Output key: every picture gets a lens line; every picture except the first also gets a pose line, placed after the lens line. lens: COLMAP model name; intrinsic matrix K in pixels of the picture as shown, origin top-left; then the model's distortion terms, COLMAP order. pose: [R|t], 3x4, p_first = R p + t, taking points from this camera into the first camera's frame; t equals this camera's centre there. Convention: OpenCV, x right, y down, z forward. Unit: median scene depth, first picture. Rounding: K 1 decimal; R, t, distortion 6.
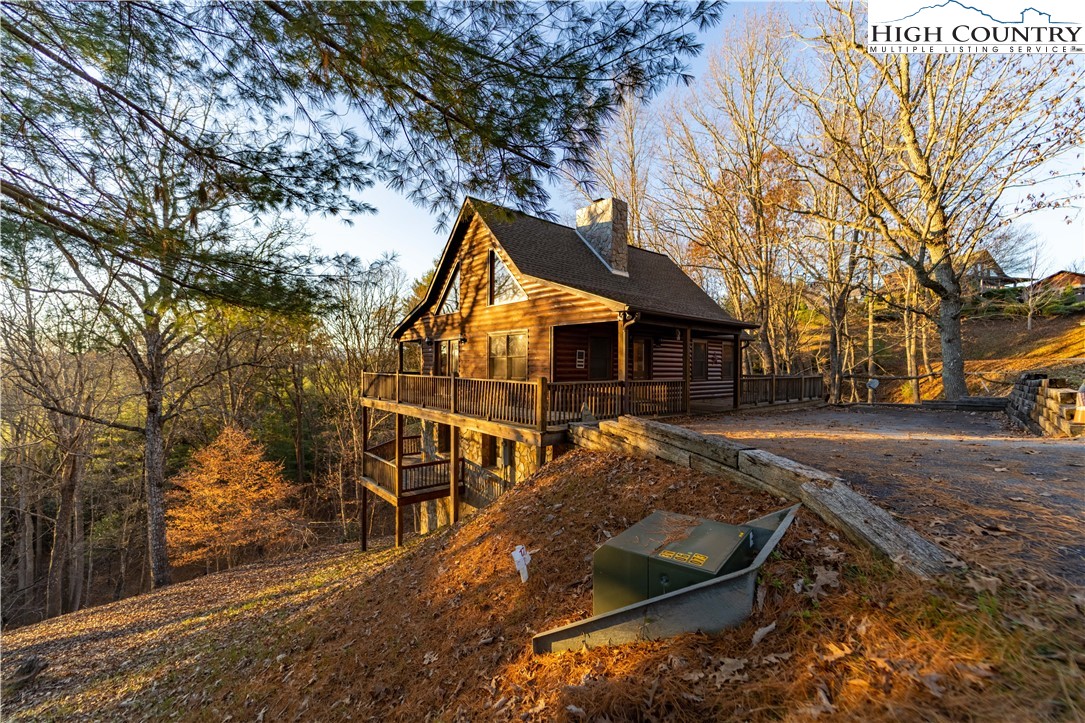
lens RADIAL K [[436.6, 0, 542.5], [0, 436.6, 365.5], [0, 0, 1]] dist [0.001094, -0.000095]
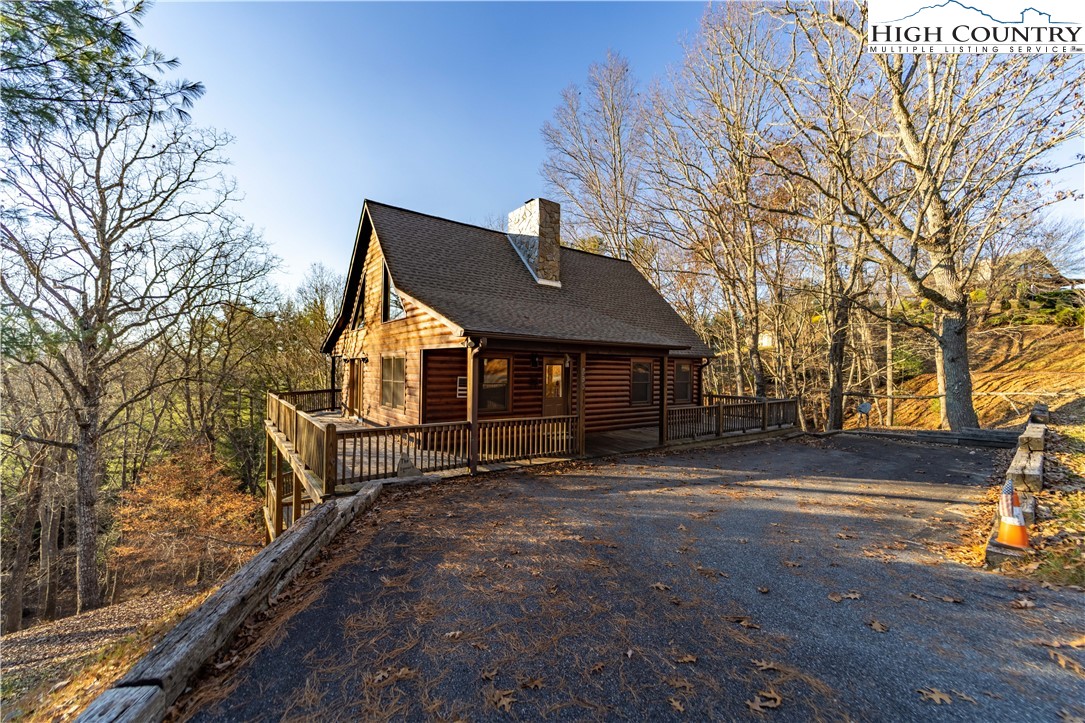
lens RADIAL K [[436.6, 0, 542.4], [0, 436.6, 361.3], [0, 0, 1]] dist [0.001094, -0.000095]
pose [[0.997766, 0.003995, -0.066693, 0.215552], [-0.005179, 0.999832, -0.017599, -0.037045], [0.066612, 0.017905, 0.997618, 0.120350]]
